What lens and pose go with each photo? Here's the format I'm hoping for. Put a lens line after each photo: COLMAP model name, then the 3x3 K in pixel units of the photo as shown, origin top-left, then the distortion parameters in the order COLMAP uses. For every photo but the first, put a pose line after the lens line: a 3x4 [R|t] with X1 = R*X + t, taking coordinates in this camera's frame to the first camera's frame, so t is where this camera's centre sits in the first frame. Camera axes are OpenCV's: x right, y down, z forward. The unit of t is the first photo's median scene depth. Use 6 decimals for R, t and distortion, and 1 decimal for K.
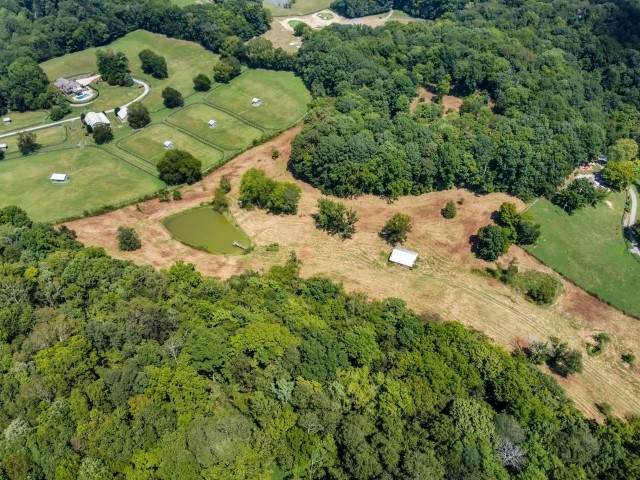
lens RADIAL K [[484.9, 0, 315.3], [0, 484.9, 243.9], [0, 0, 1]] dist [-0.000397, -0.006966]
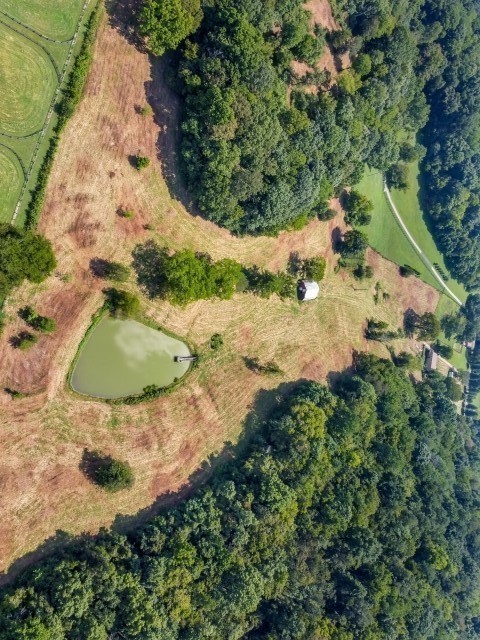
lens RADIAL K [[484.9, 0, 239.3], [0, 484.9, 317.0], [0, 0, 1]] dist [-0.000397, -0.006966]
pose [[0.578843, -0.528902, 0.620648, -0.519482], [-0.305314, 0.565186, 0.766387, -0.619233], [-0.756125, -0.633109, 0.165673, 0.794752]]
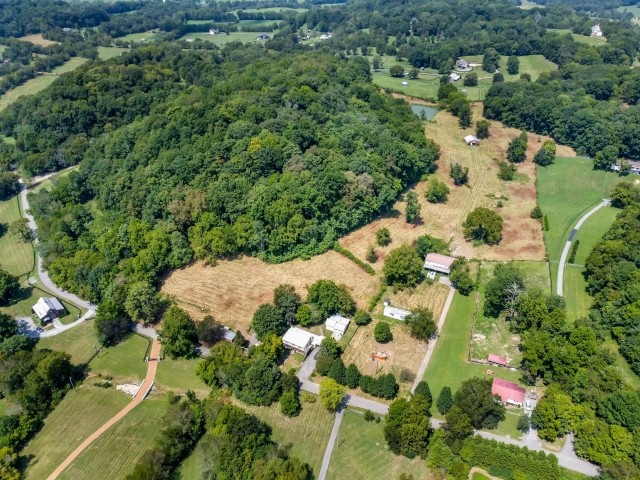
lens RADIAL K [[484.9, 0, 318.9], [0, 484.9, 239.6], [0, 0, 1]] dist [-0.000397, -0.006966]
pose [[0.462530, 0.465368, -0.754651, 1.242307], [-0.582572, 0.801153, 0.136981, 0.347246], [0.668338, 0.376281, 0.641668, -0.308630]]
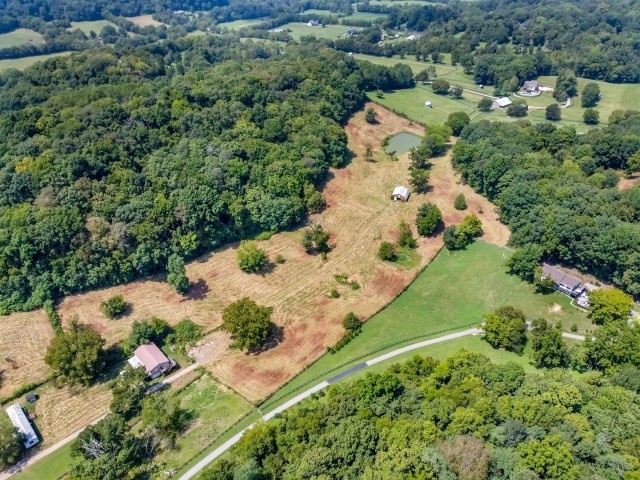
lens RADIAL K [[484.9, 0, 319.5], [0, 484.9, 239.9], [0, 0, 1]] dist [-0.000397, -0.006966]
pose [[0.101486, 0.539444, -0.835883, 1.178983], [-0.655822, 0.668078, 0.351525, -0.184692], [0.748063, 0.512516, 0.421580, 0.300962]]
